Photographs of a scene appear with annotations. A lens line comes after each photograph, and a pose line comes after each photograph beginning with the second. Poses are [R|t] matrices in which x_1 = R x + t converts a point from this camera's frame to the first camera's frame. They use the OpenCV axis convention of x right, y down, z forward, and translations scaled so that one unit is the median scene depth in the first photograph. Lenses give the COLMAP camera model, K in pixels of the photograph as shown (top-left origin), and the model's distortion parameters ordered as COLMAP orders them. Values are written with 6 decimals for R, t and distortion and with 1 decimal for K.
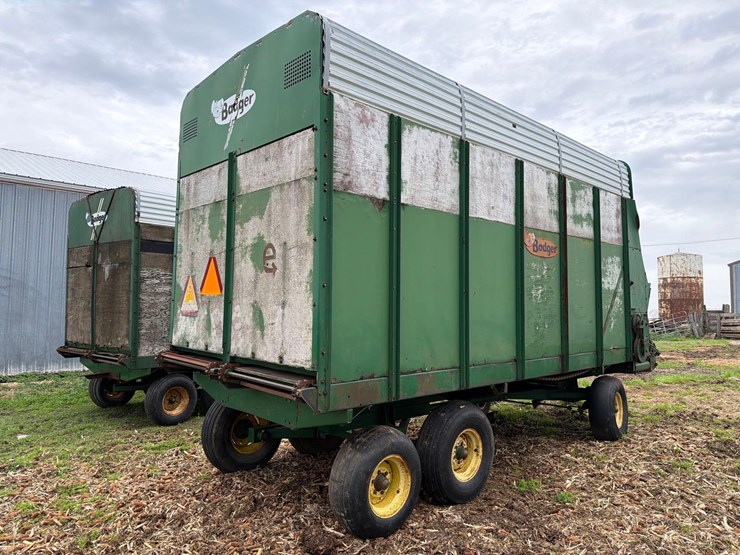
lens RADIAL K [[513.7, 0, 369.2], [0, 513.7, 279.8], [0, 0, 1]] dist [0.172922, -0.350418]
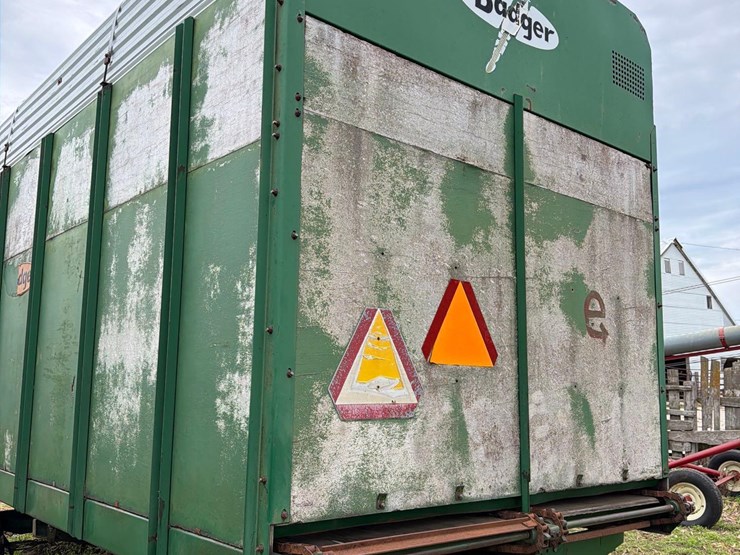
lens RADIAL K [[685.2, 0, 366.1], [0, 685.2, 279.8], [0, 0, 1]] dist [0.199311, -0.445879]
pose [[0.038703, 0.138937, 0.989545, -1.039000], [-0.062199, 0.988701, -0.136386, 0.048479], [-0.997313, -0.056270, 0.046908, 1.231316]]
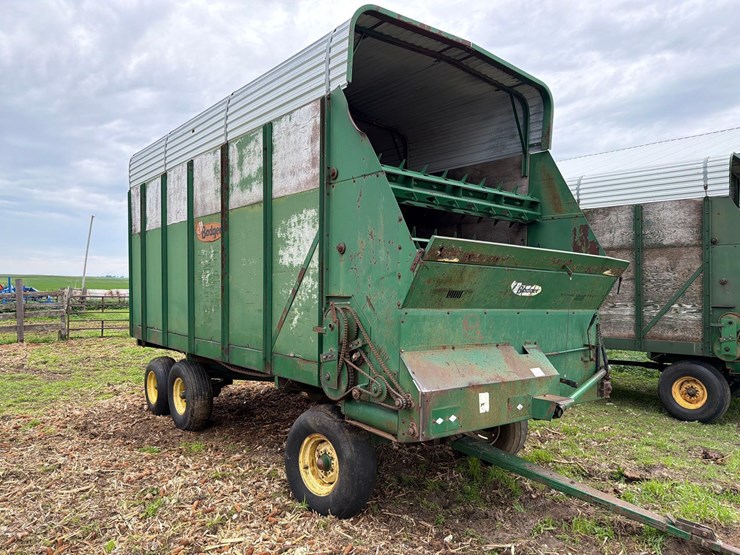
lens RADIAL K [[513.7, 0, 369.2], [0, 513.7, 279.8], [0, 0, 1]] dist [0.172922, -0.350418]
pose [[-0.073448, -0.010986, -0.997239, 1.811819], [0.044361, 0.998914, -0.014271, 0.080946], [0.996312, -0.045287, -0.072881, 1.901889]]
